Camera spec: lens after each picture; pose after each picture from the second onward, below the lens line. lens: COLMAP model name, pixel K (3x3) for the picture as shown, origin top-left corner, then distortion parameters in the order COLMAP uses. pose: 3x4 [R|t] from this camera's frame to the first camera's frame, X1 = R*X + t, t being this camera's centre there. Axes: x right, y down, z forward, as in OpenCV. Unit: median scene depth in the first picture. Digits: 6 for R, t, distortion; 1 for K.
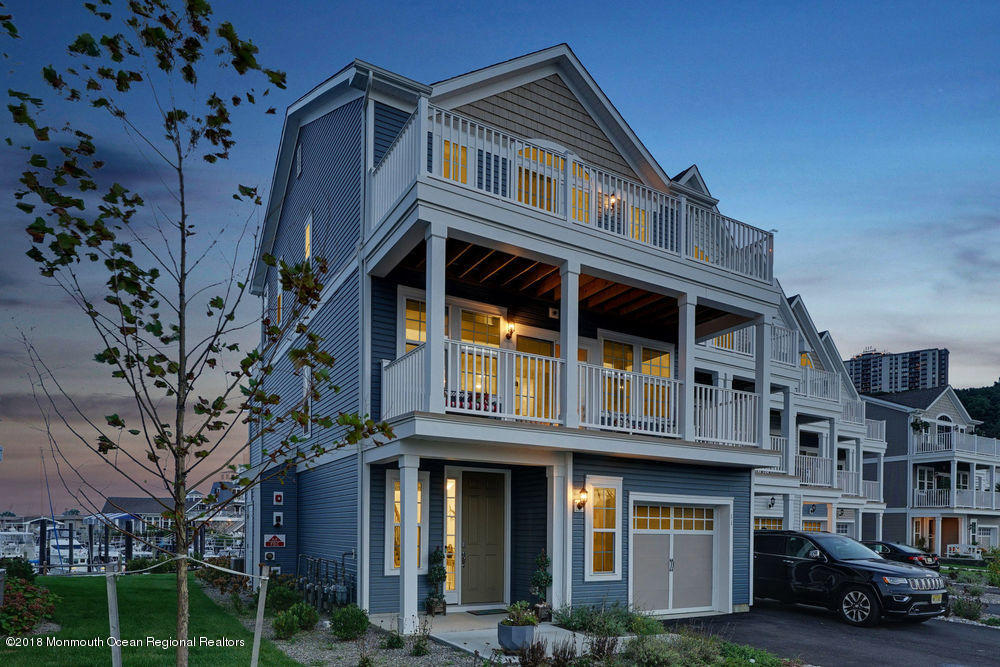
lens RADIAL K [[648.9, 0, 547.8], [0, 648.9, 527.1], [0, 0, 1]] dist [0.001461, -0.000128]
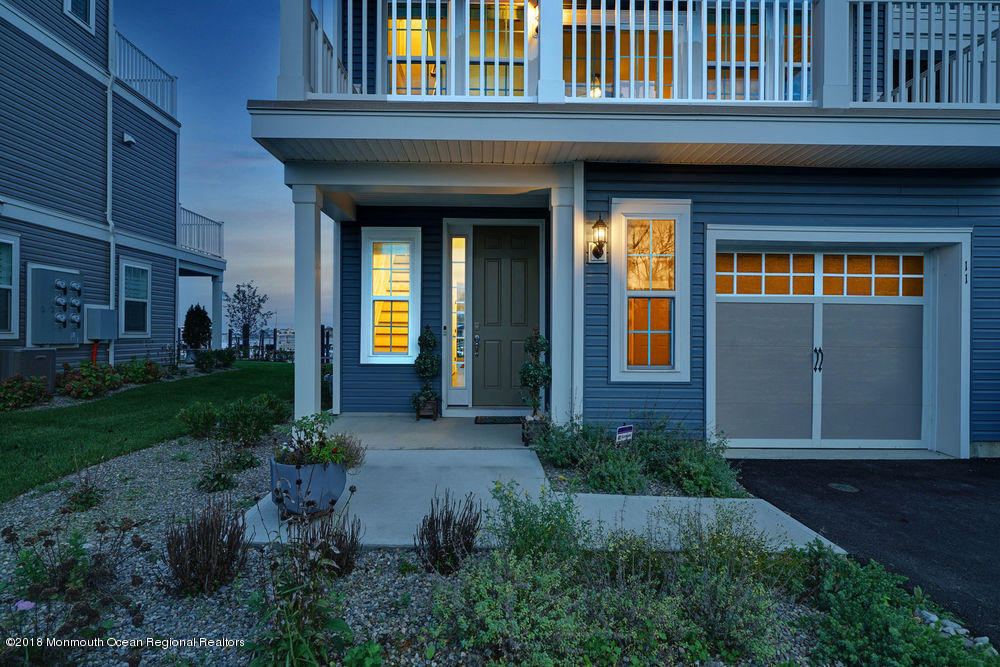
lens RADIAL K [[531.9, 0, 500.0], [0, 531.9, 333.5], [0, 0, 1]] dist [0.002949, 0.000738]
pose [[0.854907, -0.007329, -0.518729, 0.194087], [0.004633, 0.999968, -0.006493, 0.038123], [0.518760, 0.003147, 0.854914, 0.472392]]
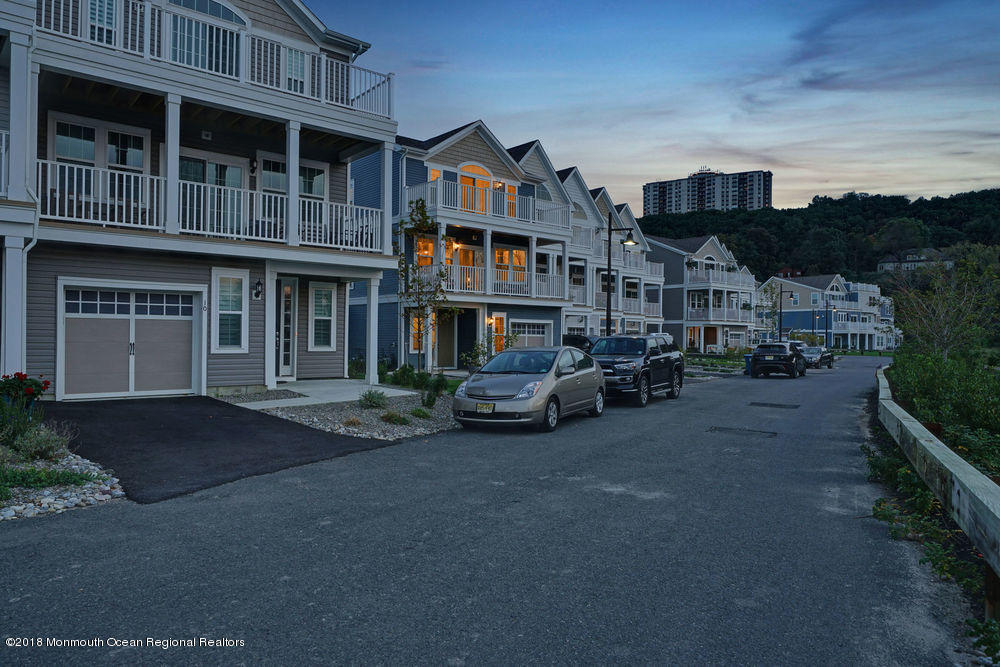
lens RADIAL K [[668.5, 0, 500.0], [0, 668.5, 333.5], [0, 0, 1]] dist [0.002547, 0.000301]
pose [[0.988374, -0.000798, 0.152041, -0.259352], [0.000891, 0.999999, -0.000540, 0.001559], [-0.152040, 0.000669, 0.988374, -1.314596]]
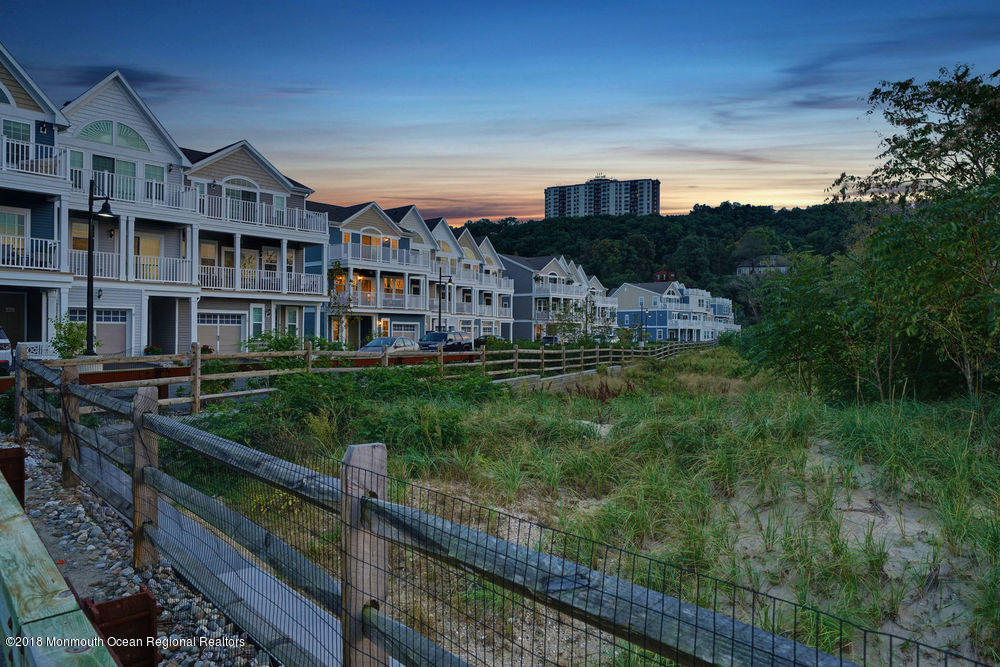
lens RADIAL K [[668.5, 0, 500.0], [0, 668.5, 333.5], [0, 0, 1]] dist [0.002547, 0.000301]
pose [[0.960152, -0.004170, 0.279447, -0.356765], [0.002135, 0.999969, 0.007588, -0.010034], [-0.279470, -0.006689, 0.960131, -2.914124]]
